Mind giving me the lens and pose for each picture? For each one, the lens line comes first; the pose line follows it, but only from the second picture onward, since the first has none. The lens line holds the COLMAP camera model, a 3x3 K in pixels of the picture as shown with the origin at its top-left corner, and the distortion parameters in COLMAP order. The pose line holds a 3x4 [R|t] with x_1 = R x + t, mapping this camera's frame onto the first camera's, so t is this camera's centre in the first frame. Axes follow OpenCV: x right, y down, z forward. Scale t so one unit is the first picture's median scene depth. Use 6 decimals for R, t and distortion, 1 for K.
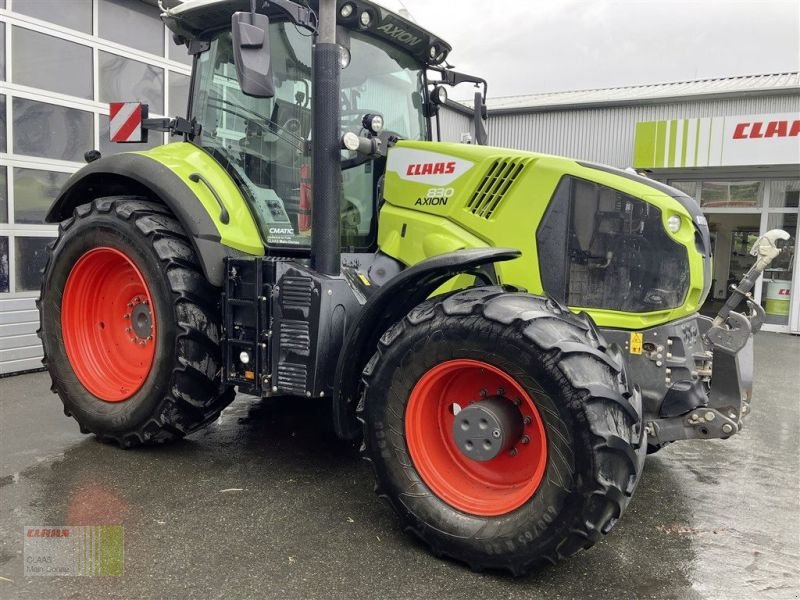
lens RADIAL K [[671.3, 0, 399.4], [0, 671.3, 284.6], [0, 0, 1]] dist [0.010469, 0.001860]
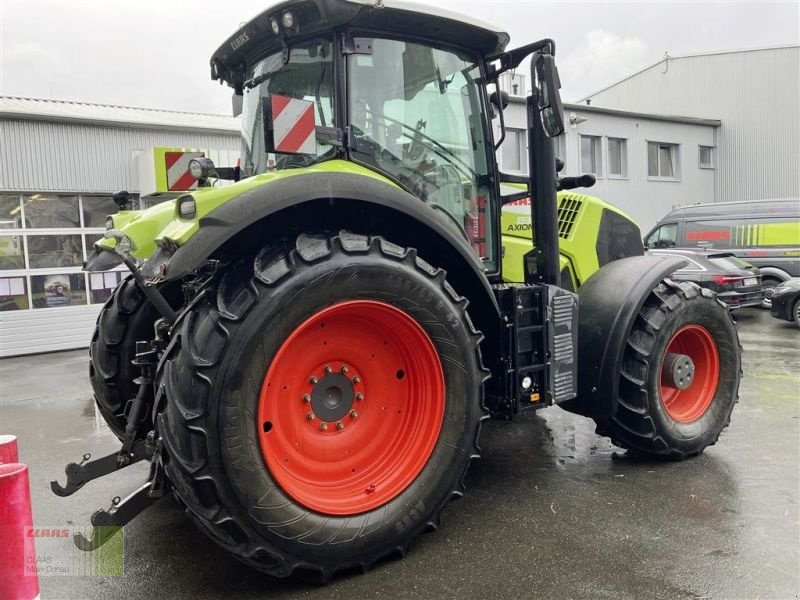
lens RADIAL K [[633.8, 0, 398.7], [0, 633.8, 289.0], [0, 0, 1]] dist [0.031654, -0.001912]
pose [[0.393074, -0.110835, 0.912803, -1.178445], [0.120705, 0.990338, 0.068272, -0.123820], [-0.911550, 0.083344, 0.402654, 0.774630]]
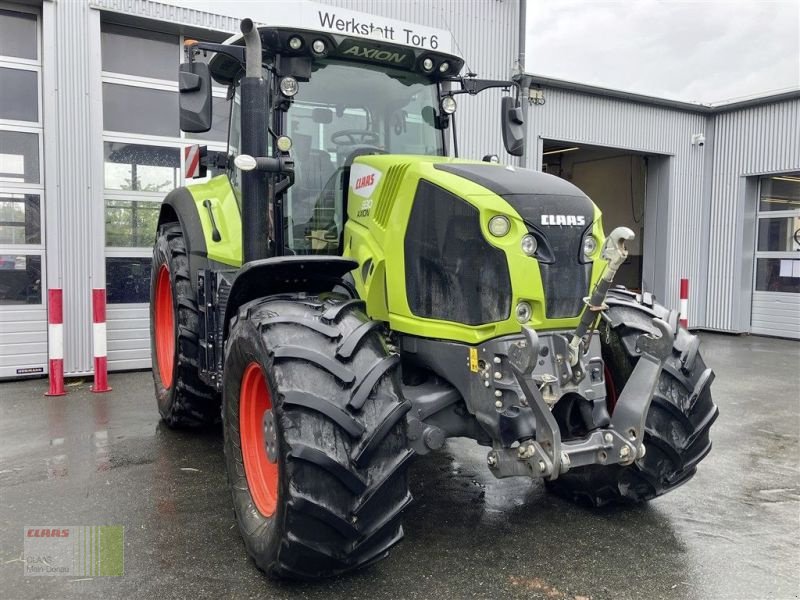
lens RADIAL K [[671.3, 0, 399.4], [0, 671.3, 284.6], [0, 0, 1]] dist [0.010469, 0.001860]
pose [[0.870990, 0.001699, -0.491299, 0.622168], [-0.018913, 0.999369, -0.030073, 0.014034], [0.490937, 0.035485, 0.870472, 0.151481]]
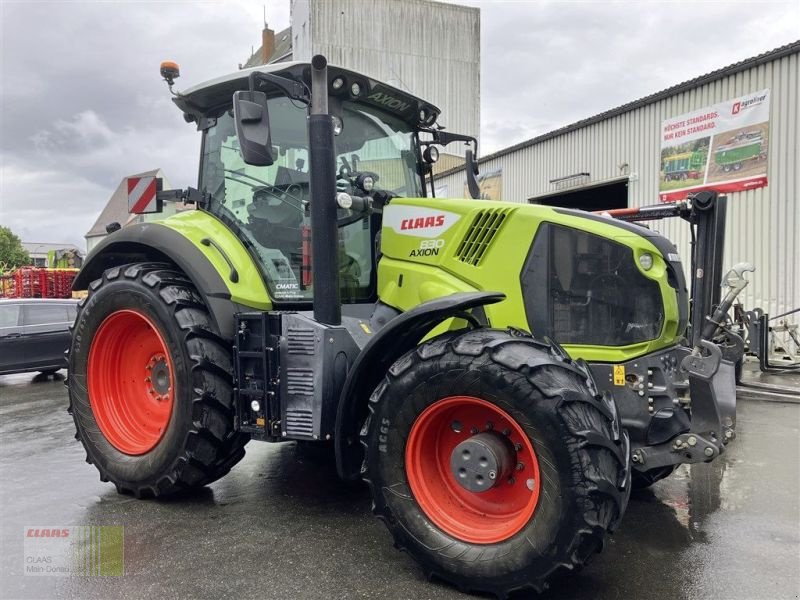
lens RADIAL K [[665.3, 0, 400.0], [0, 665.3, 300.0], [0, 0, 1]] dist [0.017471, -0.006902]
pose [[0.998492, -0.046993, -0.028390, 0.037190], [0.045199, 0.997123, -0.060846, 0.015254], [0.031168, 0.059471, 0.997743, -0.061209]]
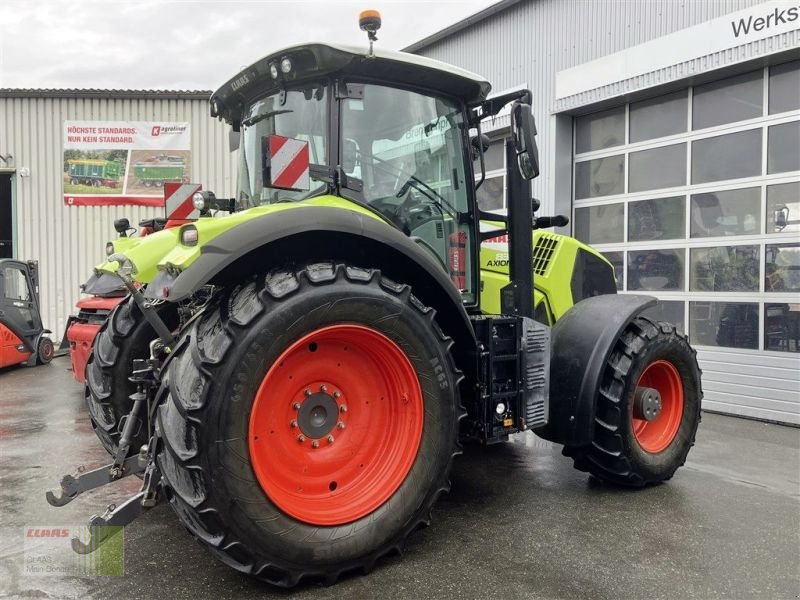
lens RADIAL K [[650.5, 0, 394.1], [0, 650.5, 301.2], [0, 0, 1]] dist [0.016188, 0.004241]
pose [[0.376663, -0.065339, 0.924043, -1.260925], [0.095146, 0.994963, 0.031570, -0.114871], [-0.921451, 0.076027, 0.380982, 0.742464]]
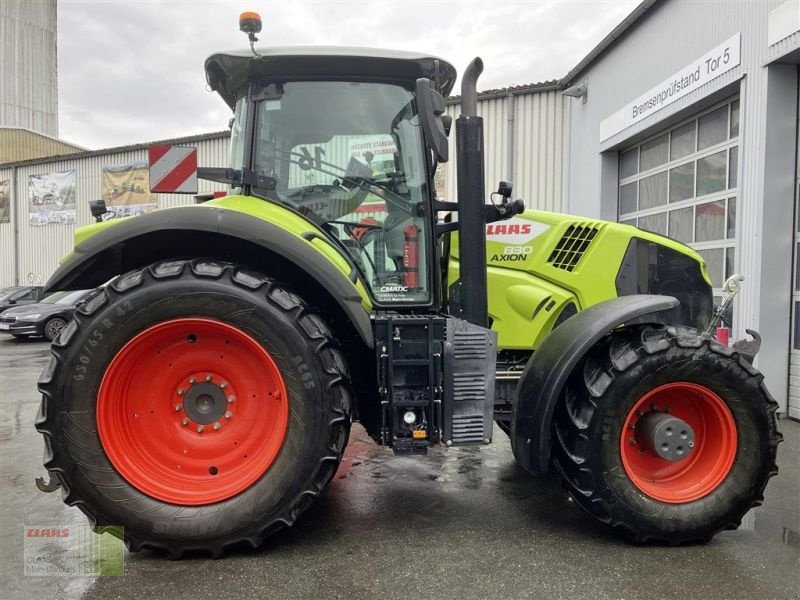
lens RADIAL K [[652.3, 0, 406.4], [0, 652.3, 300.8], [0, 0, 1]] dist [0.013963, 0.004778]
pose [[0.799537, -0.055351, 0.598060, -0.799590], [0.079313, 0.996754, -0.013782, -0.050945], [-0.595356, 0.058453, 0.801333, 0.221257]]
